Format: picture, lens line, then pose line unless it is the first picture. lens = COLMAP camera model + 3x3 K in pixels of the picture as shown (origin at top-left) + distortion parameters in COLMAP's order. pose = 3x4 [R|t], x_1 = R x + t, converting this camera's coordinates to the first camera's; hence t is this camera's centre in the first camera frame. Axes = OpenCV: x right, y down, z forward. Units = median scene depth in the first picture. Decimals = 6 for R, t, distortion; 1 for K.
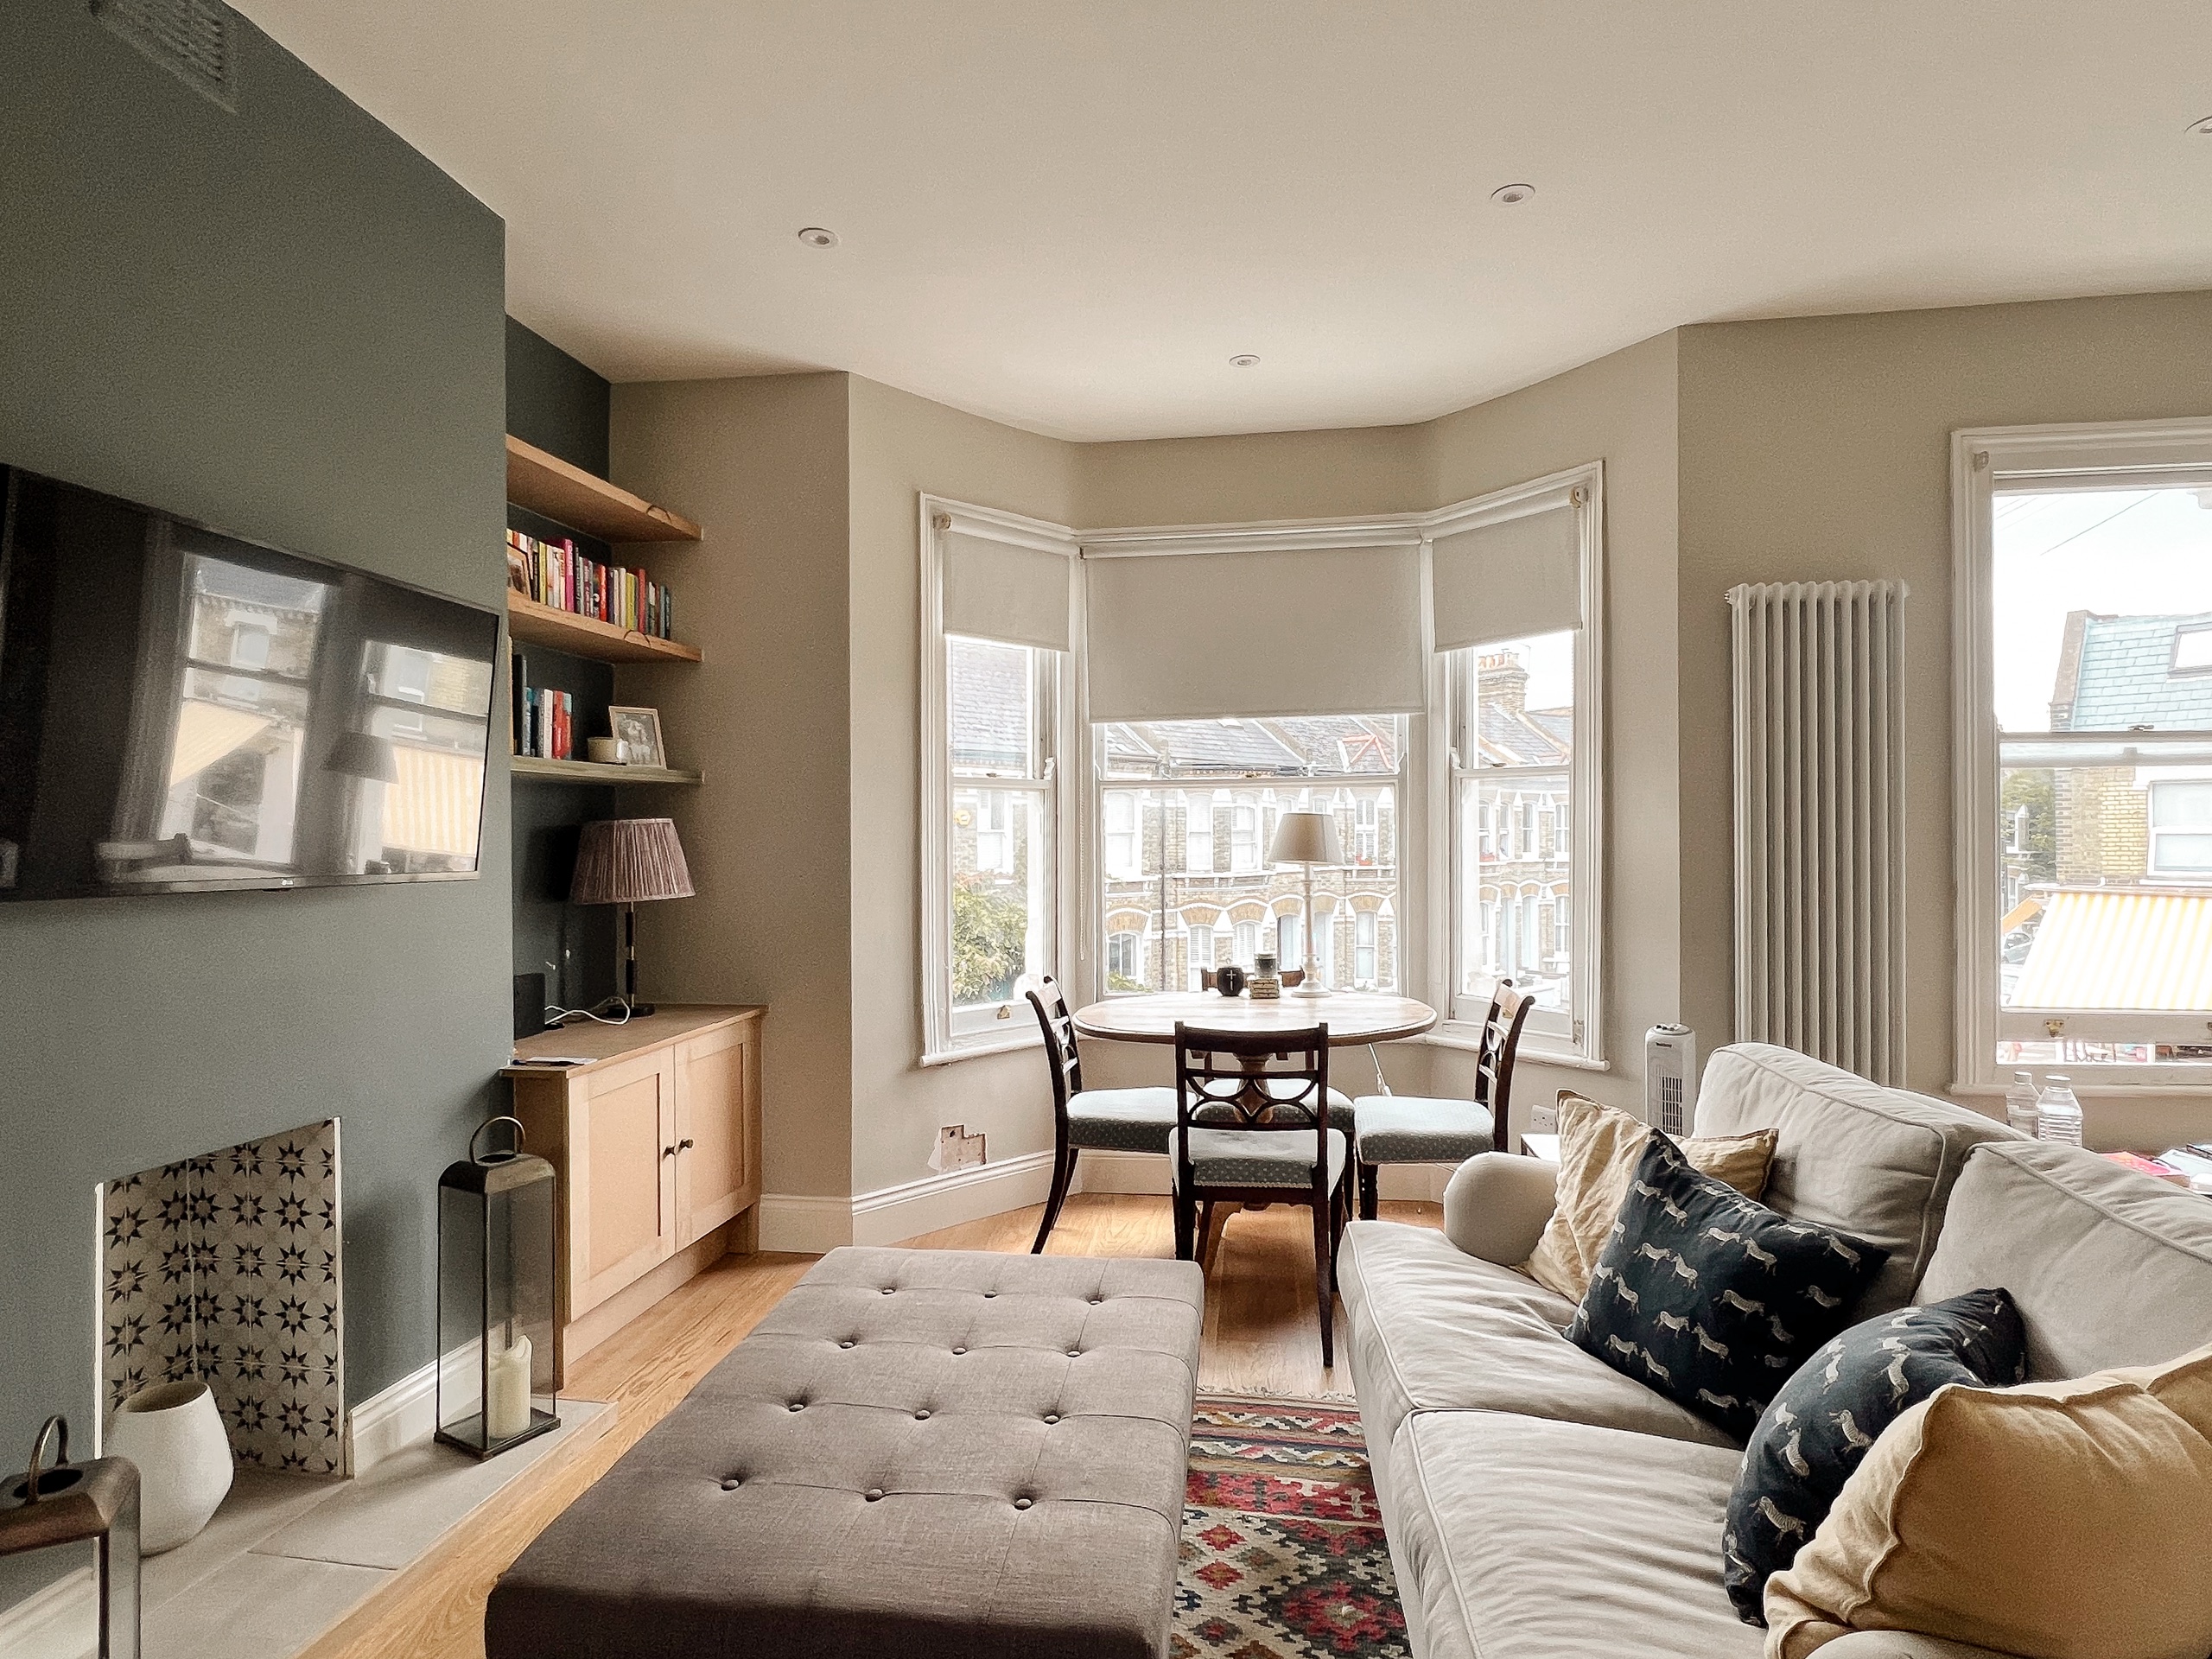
lens RADIAL K [[1138.3, 0, 1106.0], [0, 1138.3, 829.5], [0, 0, 1]] dist [0.000320, -0.000332]
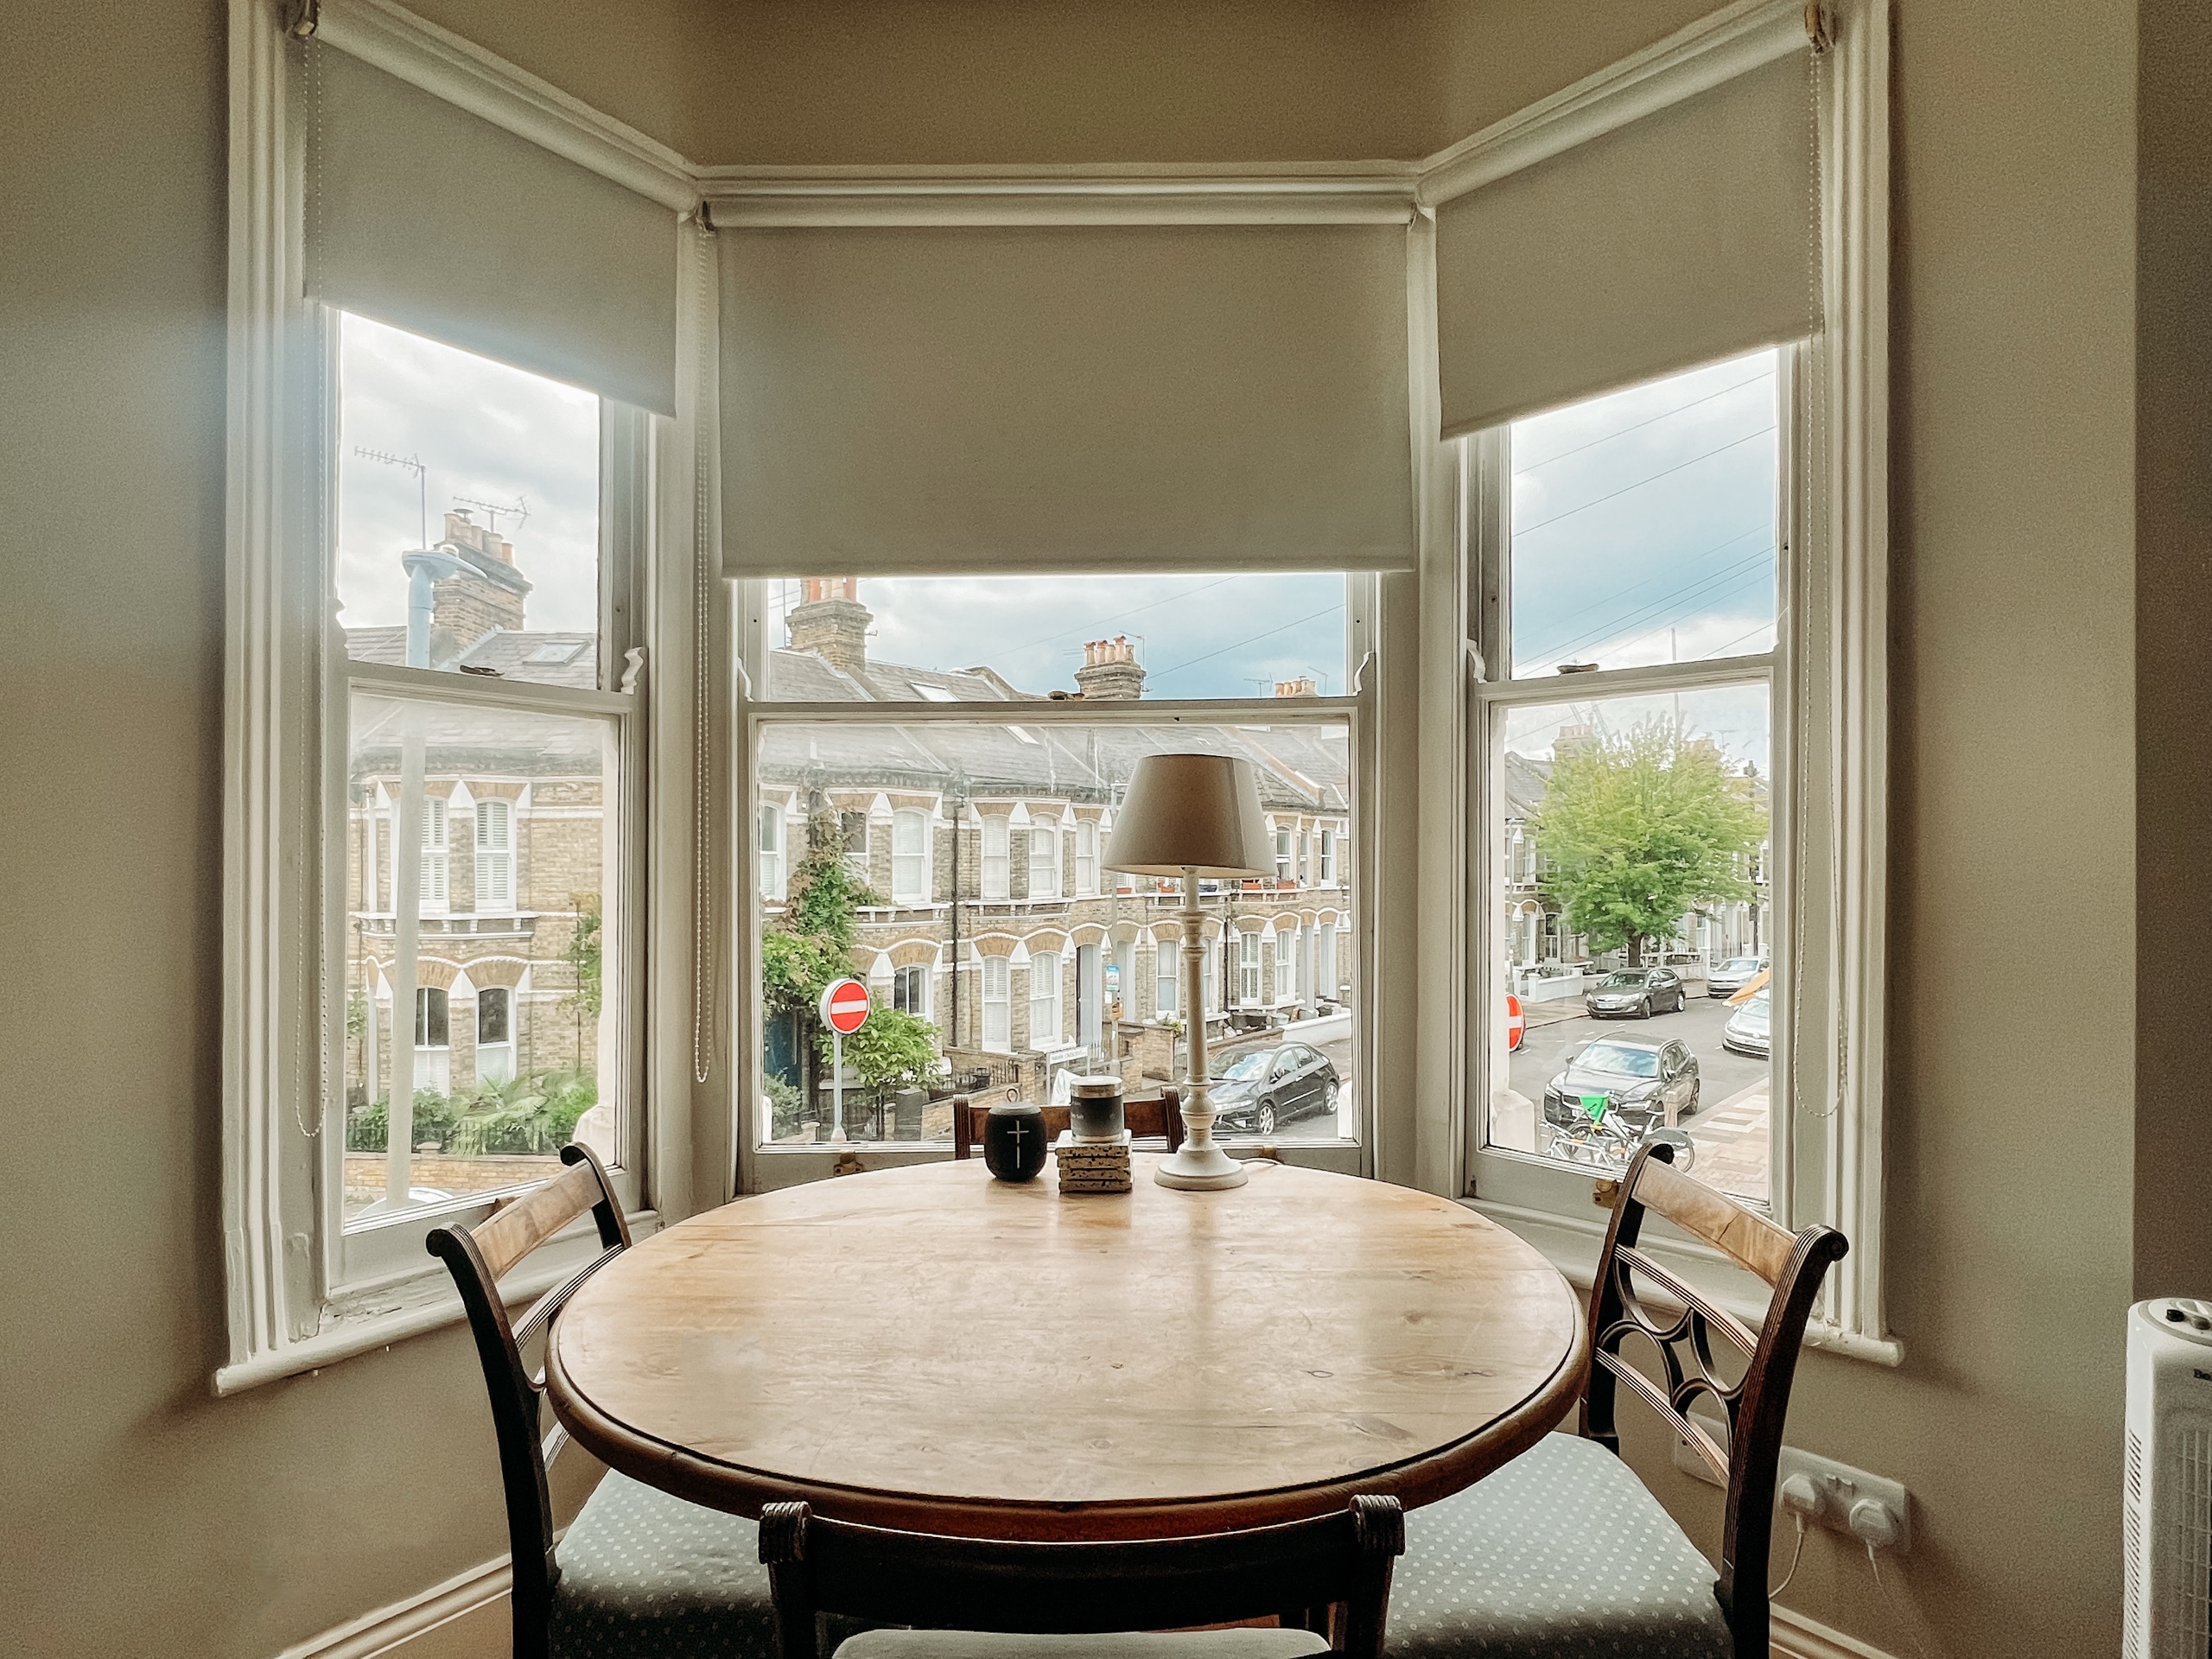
lens RADIAL K [[1149.4, 0, 1088.2], [0, 1149.4, 849.6], [0, 0, 1]] dist [-0.001687, 0.000054]
pose [[0.987084, 0.007583, 0.160025, 0.076453], [-0.006597, 0.999956, -0.006691, 0.027665], [-0.160069, 0.005549, 0.987090, 0.652125]]
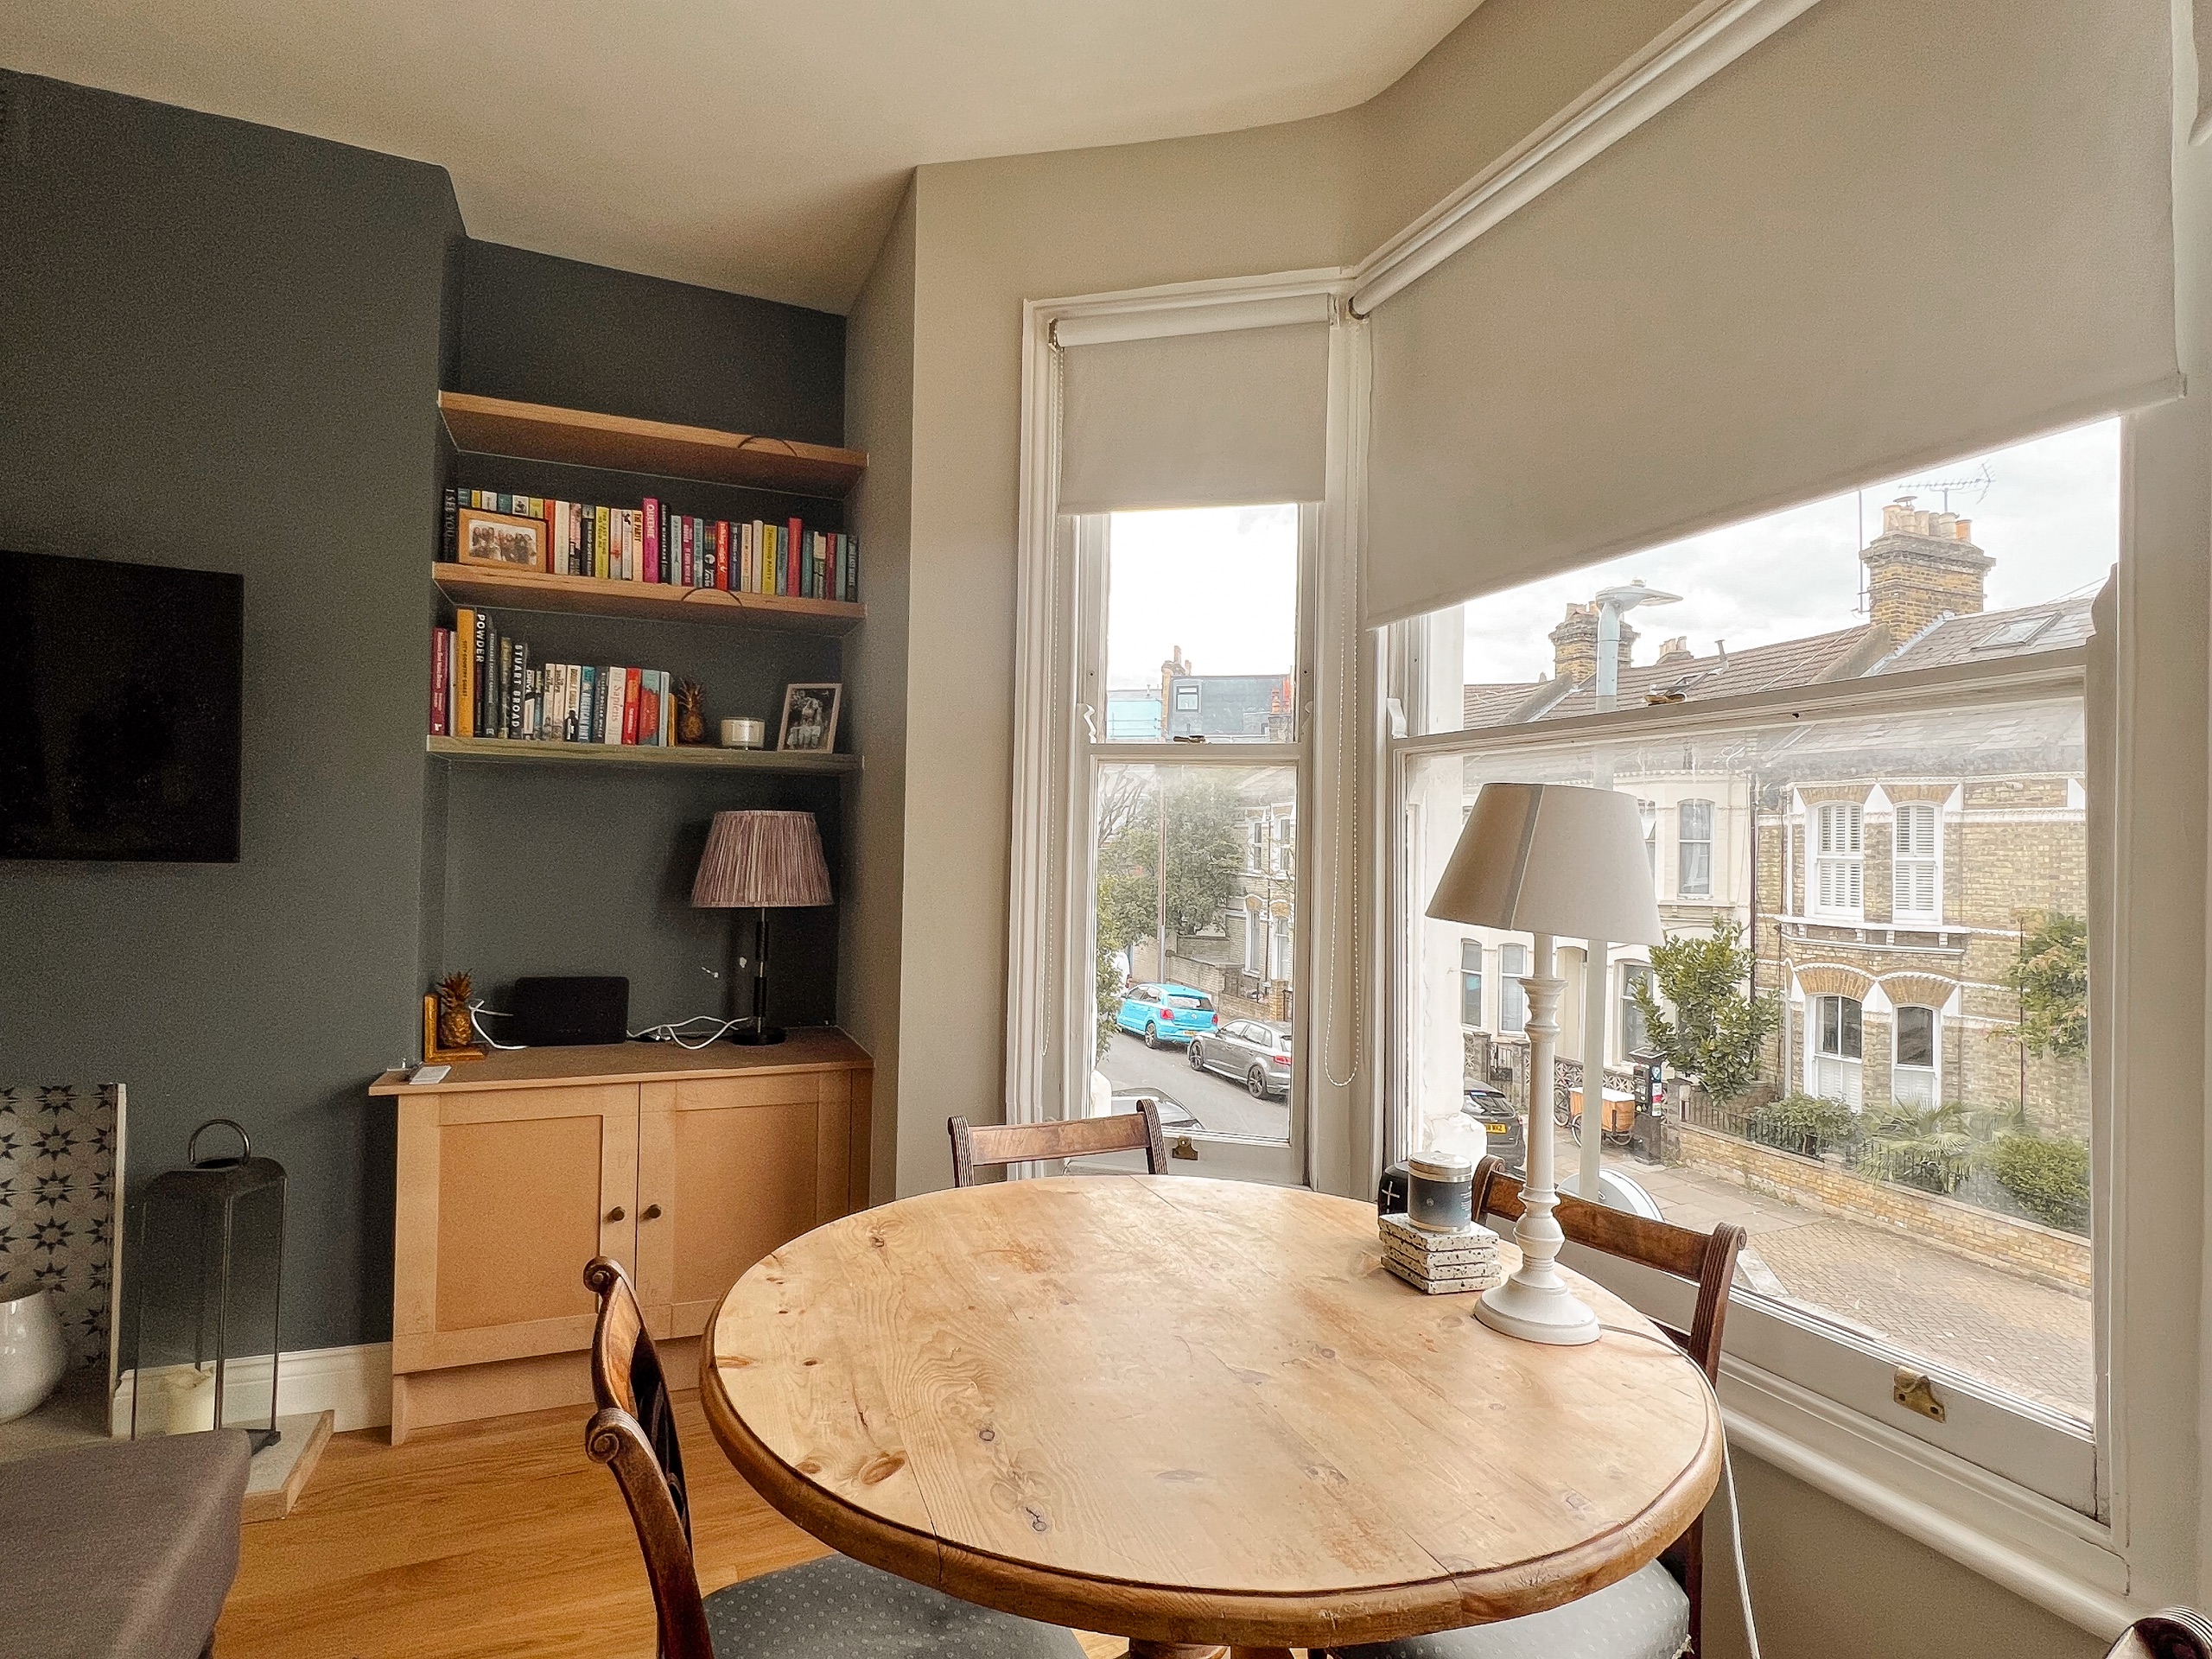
lens RADIAL K [[1123.3, 0, 1098.1], [0, 1123.3, 832.4], [0, 0, 1]] dist [-0.000893, -0.000037]
pose [[0.541155, 0.007371, -0.840891, 0.454642], [-0.022341, 0.999735, -0.005614, 0.005441], [0.840626, 0.021824, 0.541176, 0.804747]]
